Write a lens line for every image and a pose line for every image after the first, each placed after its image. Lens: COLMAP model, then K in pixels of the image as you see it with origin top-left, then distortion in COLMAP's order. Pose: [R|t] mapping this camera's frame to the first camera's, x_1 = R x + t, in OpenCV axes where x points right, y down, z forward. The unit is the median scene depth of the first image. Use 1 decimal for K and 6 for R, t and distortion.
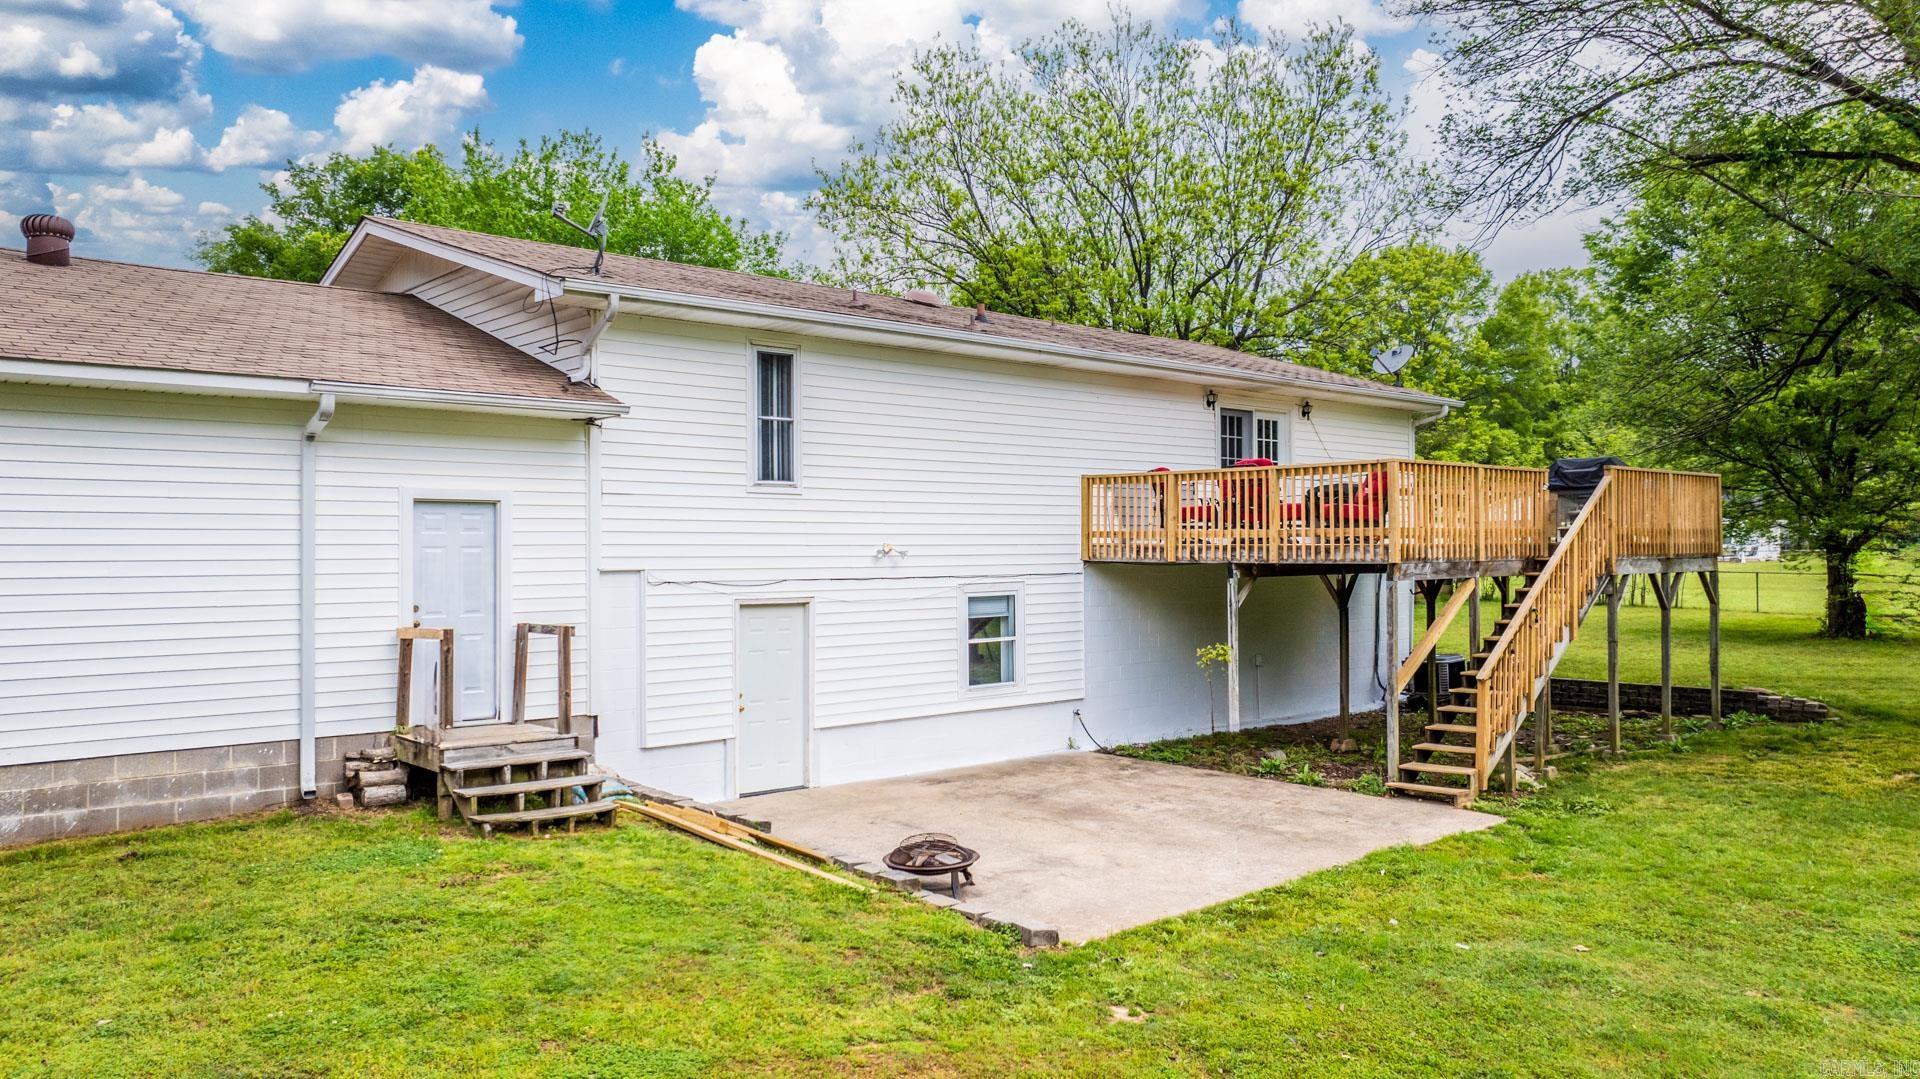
lens RADIAL K [[1344.7, 0, 960.0], [0, 1344.7, 539.5], [0, 0, 1]] dist [-0.013758, 0.007484]
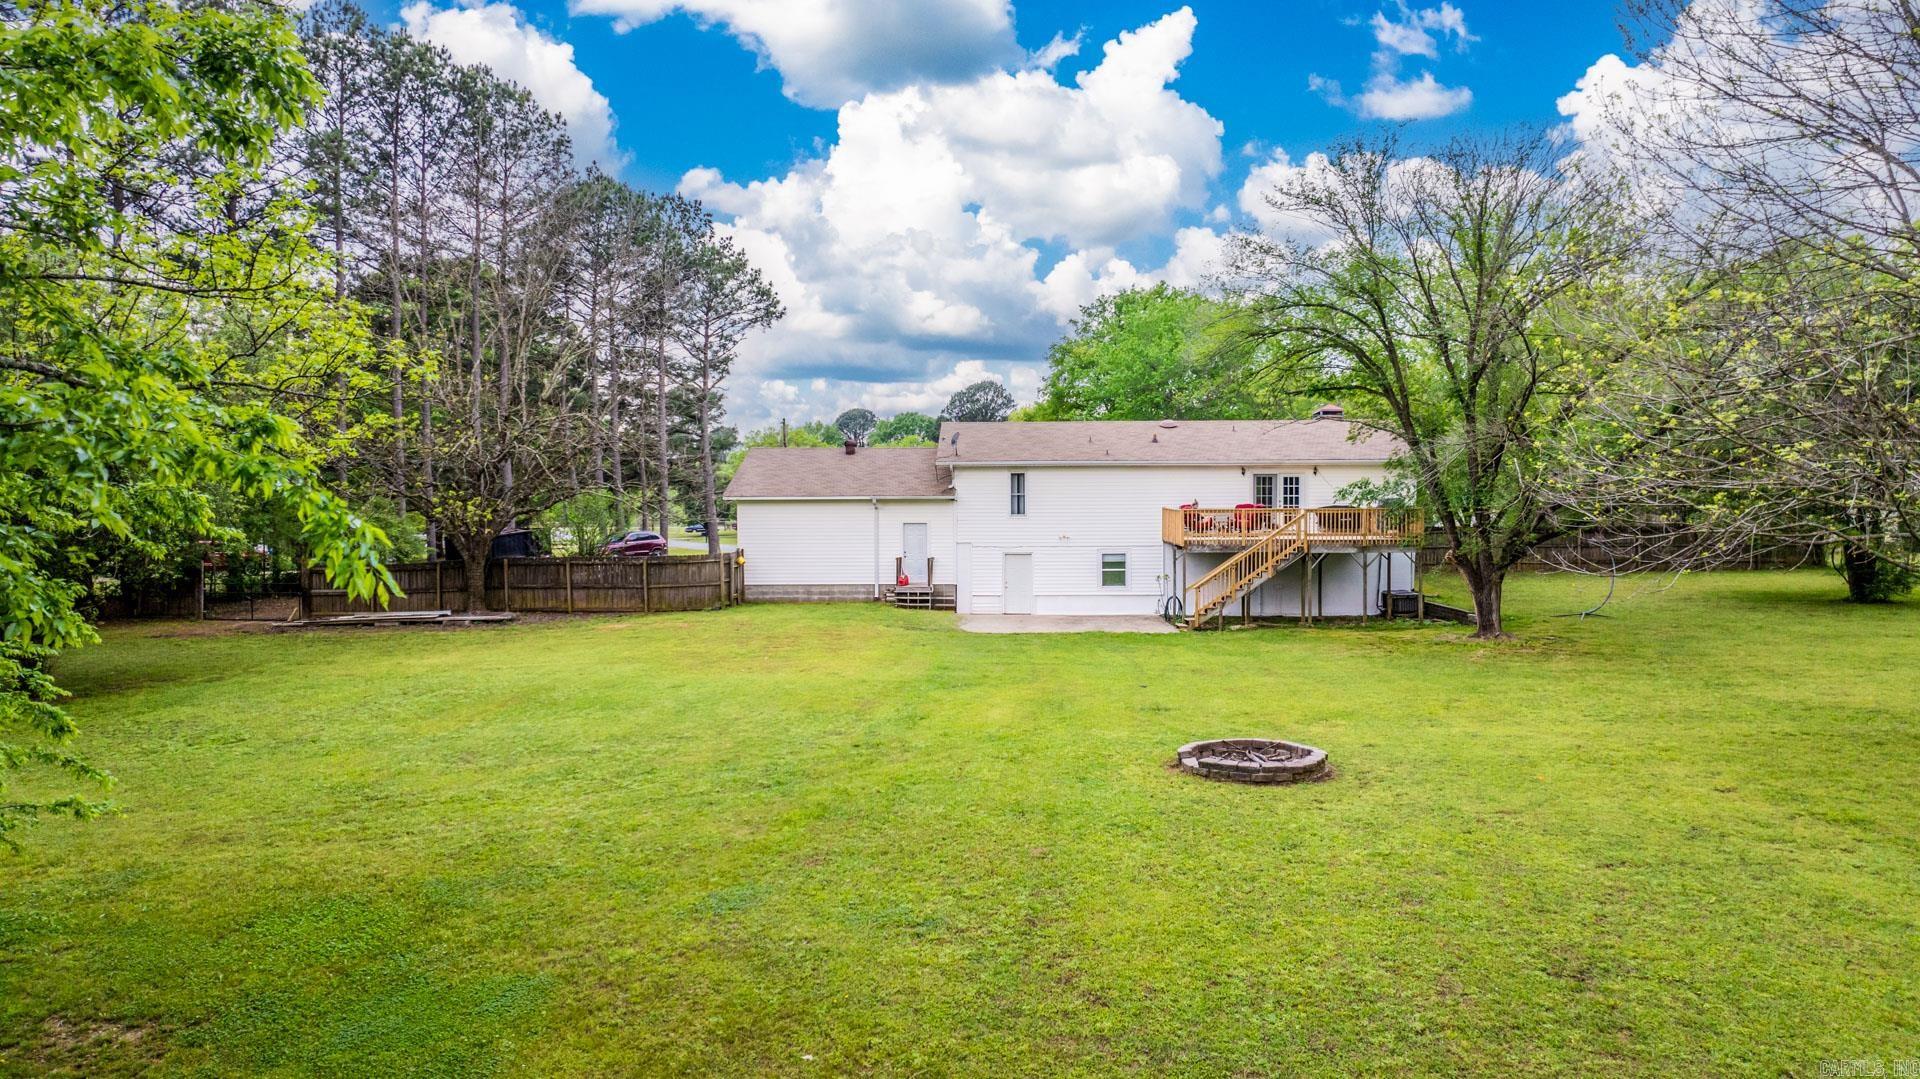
lens RADIAL K [[1344.7, 0, 960.0], [0, 1344.7, 539.5], [0, 0, 1]] dist [-0.013758, 0.007484]
pose [[0.722090, 0.018522, -0.691551, 1.720892], [0.005471, 0.999457, 0.032482, -0.078385], [0.691777, -0.027239, 0.721597, -1.195596]]
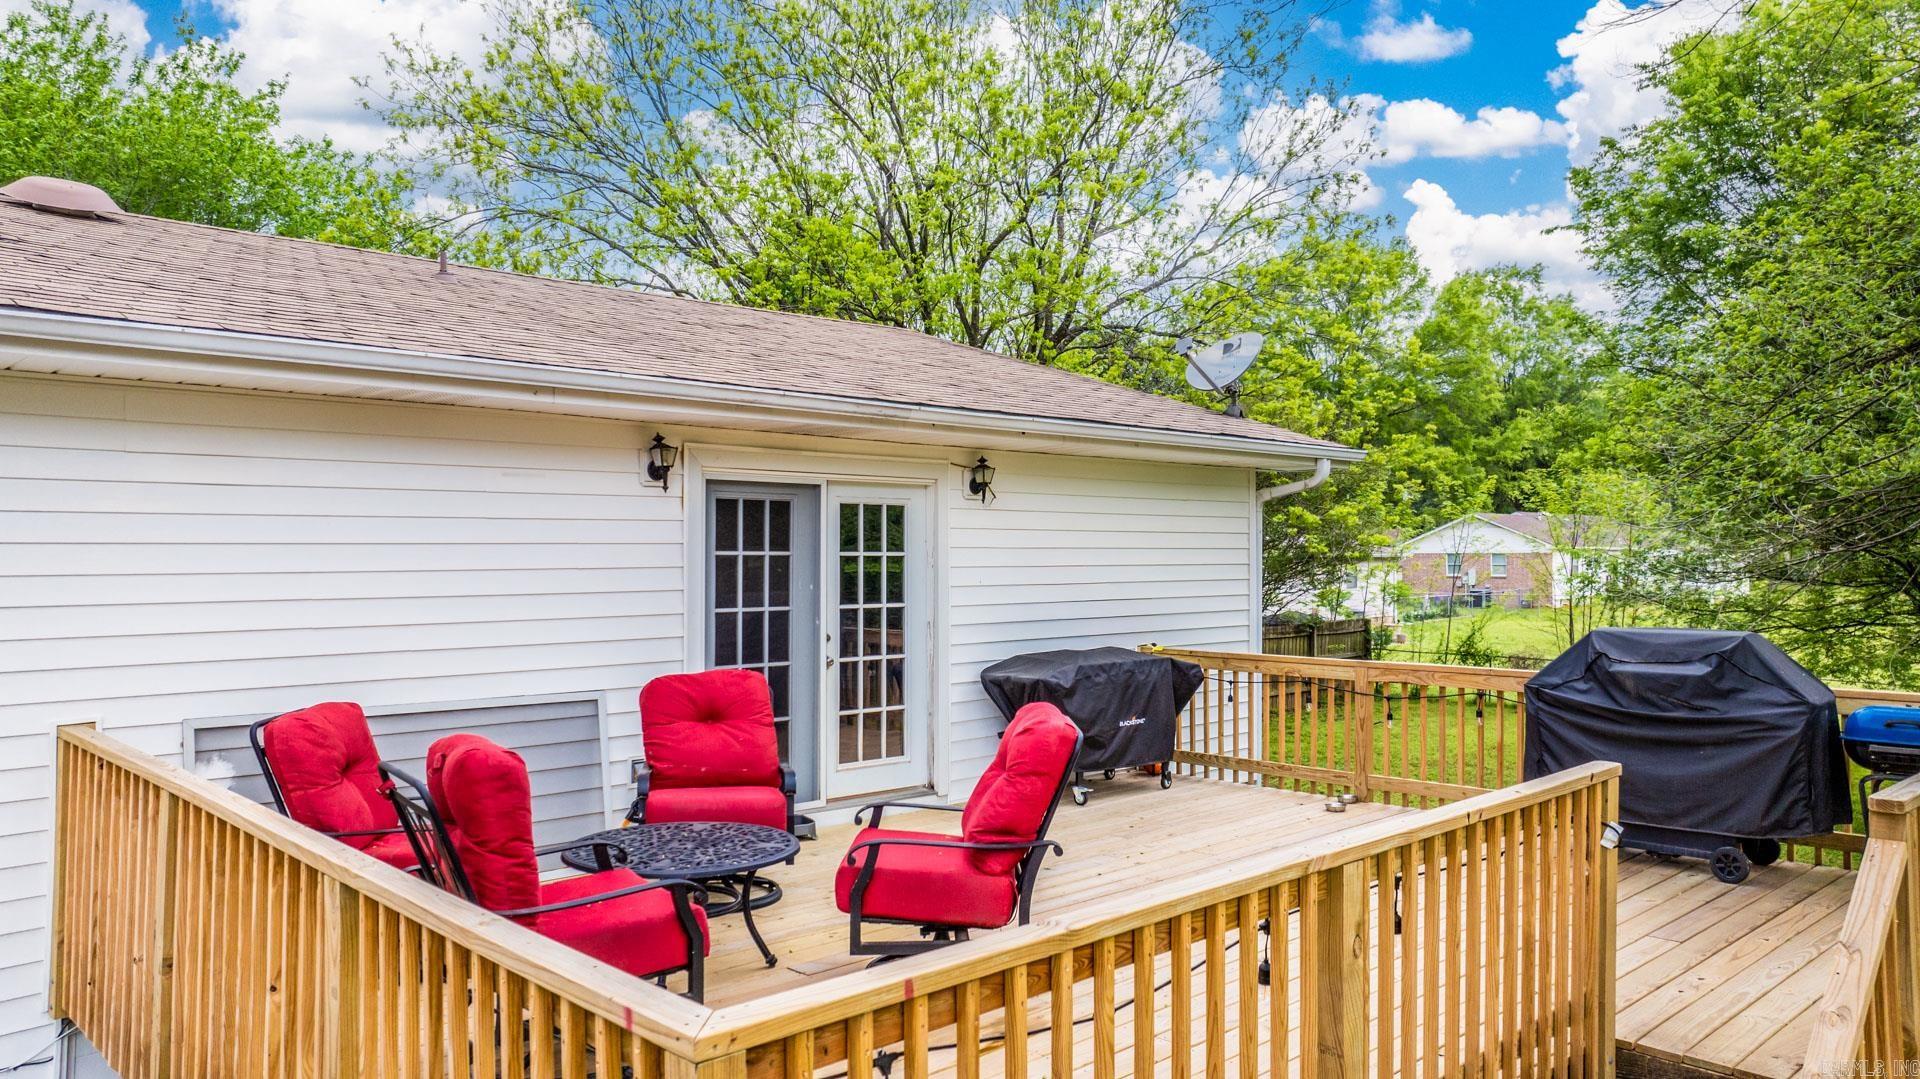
lens RADIAL K [[1333.9, 0, 953.7], [0, 1333.9, 573.1], [0, 0, 1]] dist [0.002862, 0.003758]
pose [[0.999320, 0.000940, 0.036859, 0.306050], [-0.001717, 0.999777, 0.021056, -0.098854], [-0.036831, -0.021105, 0.999099, 0.769915]]
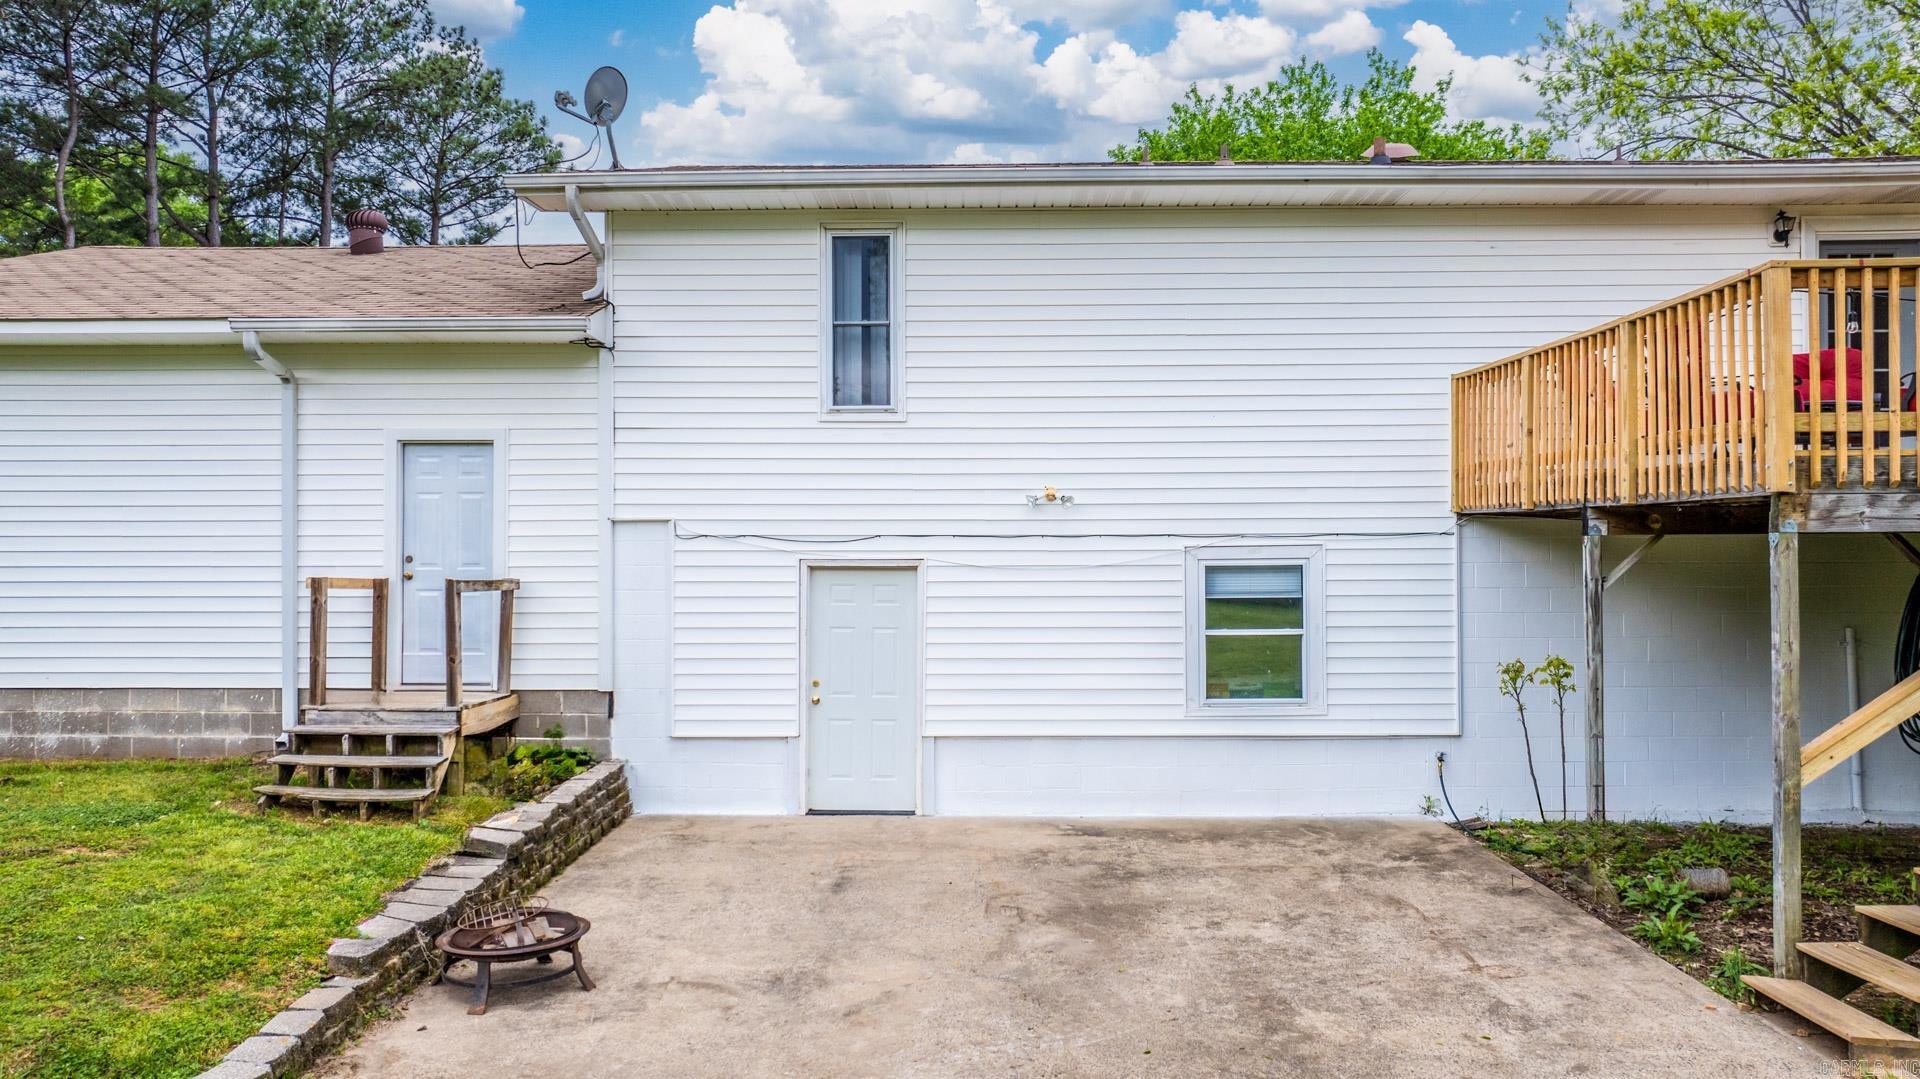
lens RADIAL K [[1344.7, 0, 960.0], [0, 1344.7, 539.5], [0, 0, 1]] dist [-0.013758, 0.007484]
pose [[0.734008, -0.001677, -0.679139, 0.379562], [0.004825, 0.999985, 0.002745, 0.027846], [0.679123, -0.005292, 0.734005, 0.433387]]
